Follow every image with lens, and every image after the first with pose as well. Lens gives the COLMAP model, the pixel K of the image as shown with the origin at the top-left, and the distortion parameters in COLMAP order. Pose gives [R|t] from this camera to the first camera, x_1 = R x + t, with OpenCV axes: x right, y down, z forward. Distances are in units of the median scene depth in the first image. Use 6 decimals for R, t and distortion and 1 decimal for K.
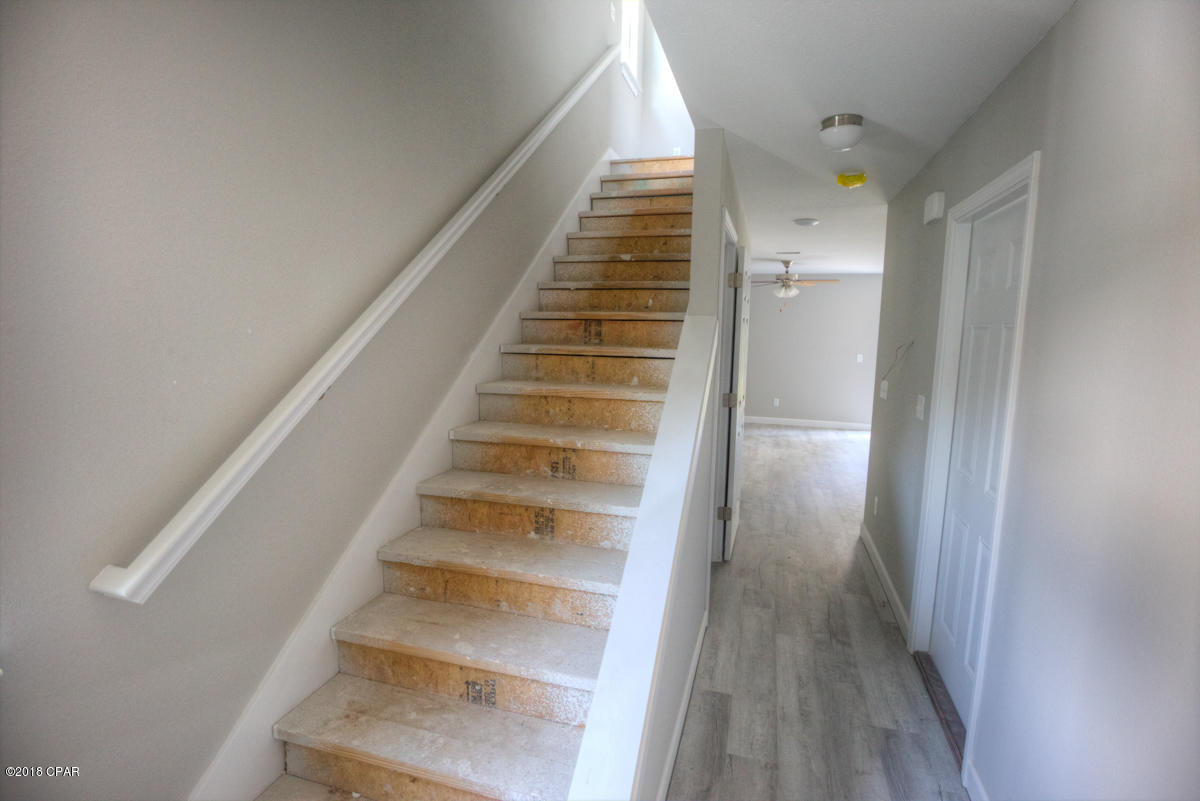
lens RADIAL K [[583.4, 0, 600.0], [0, 583.4, 400.5], [0, 0, 1]] dist [-0.022974, -0.000447]
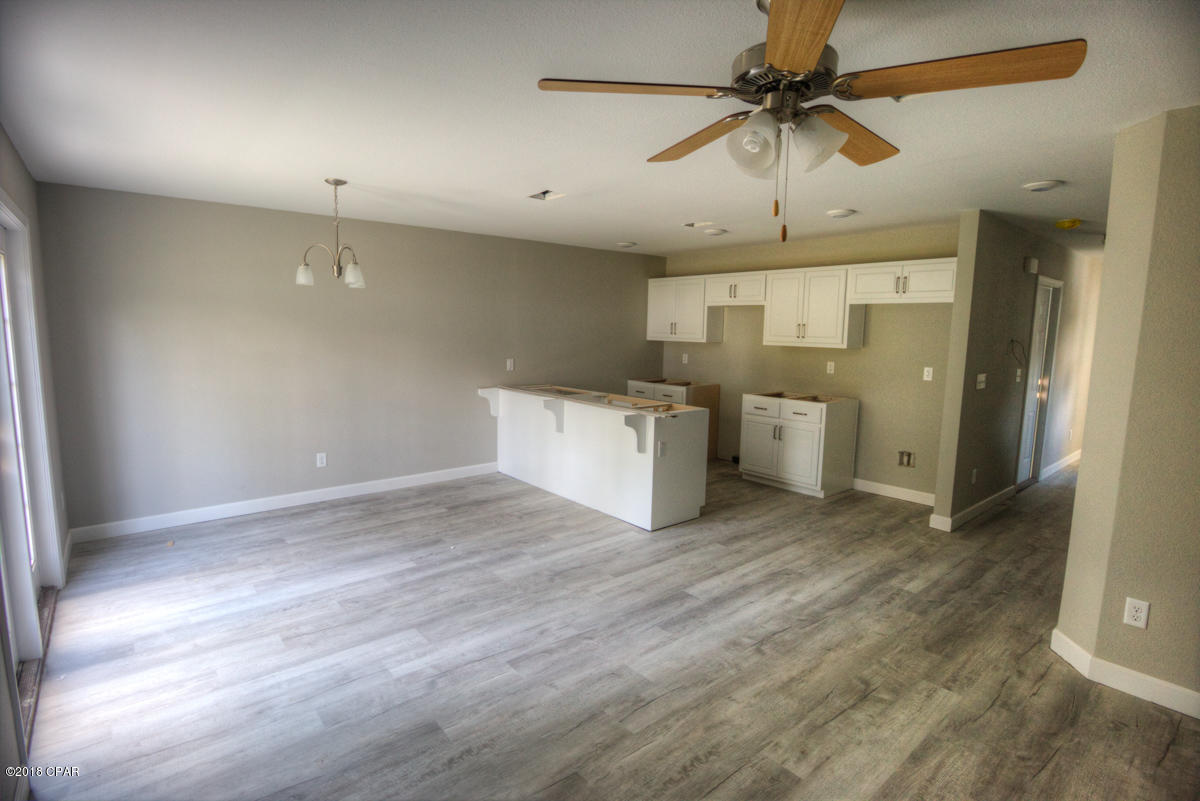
lens RADIAL K [[583.4, 0, 600.0], [0, 583.4, 400.5], [0, 0, 1]] dist [-0.022974, -0.000447]
pose [[-0.834364, -0.107858, 0.540559, 0.383808], [0.031485, 0.969743, 0.242091, -0.223283], [-0.550314, 0.219011, -0.805722, 1.842394]]
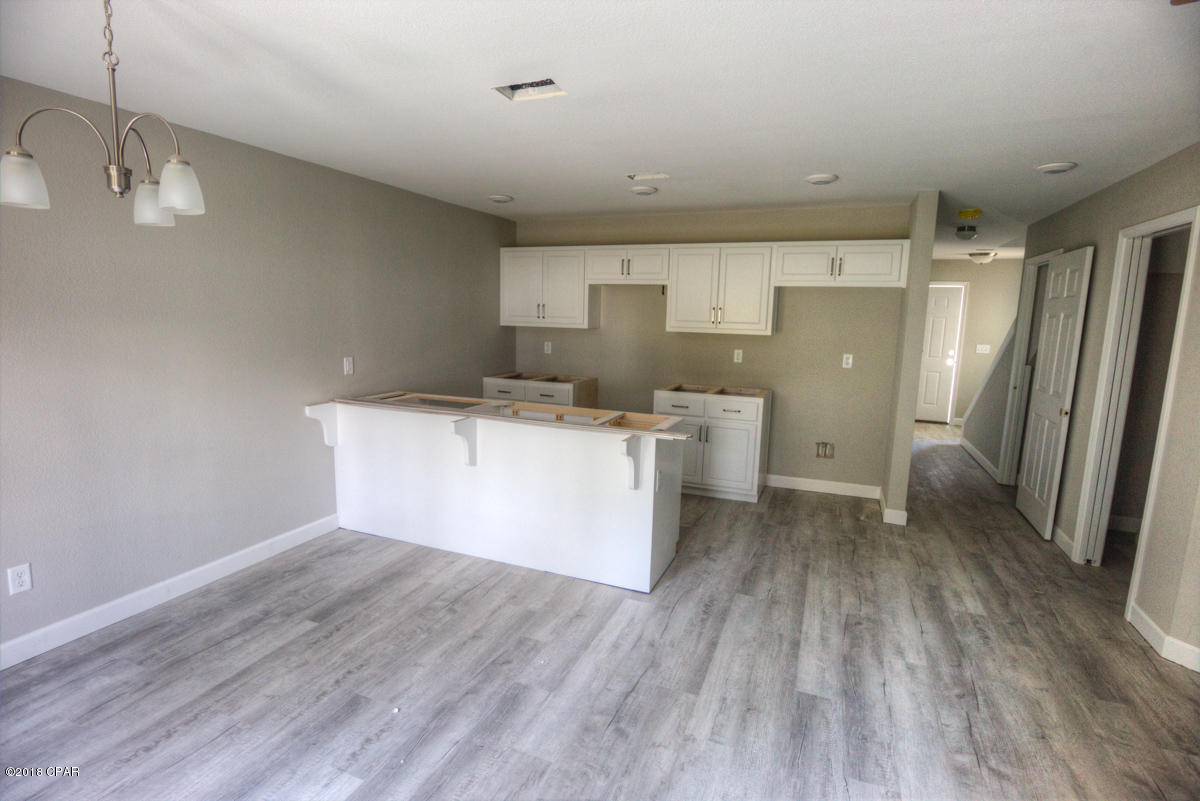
lens RADIAL K [[583.4, 0, 600.0], [0, 583.4, 400.5], [0, 0, 1]] dist [-0.022974, -0.000447]
pose [[-0.994070, -0.062587, 0.088920, 0.779491], [-0.035948, 0.960921, 0.274480, -0.194764], [-0.102624, 0.269656, -0.957473, 1.698207]]
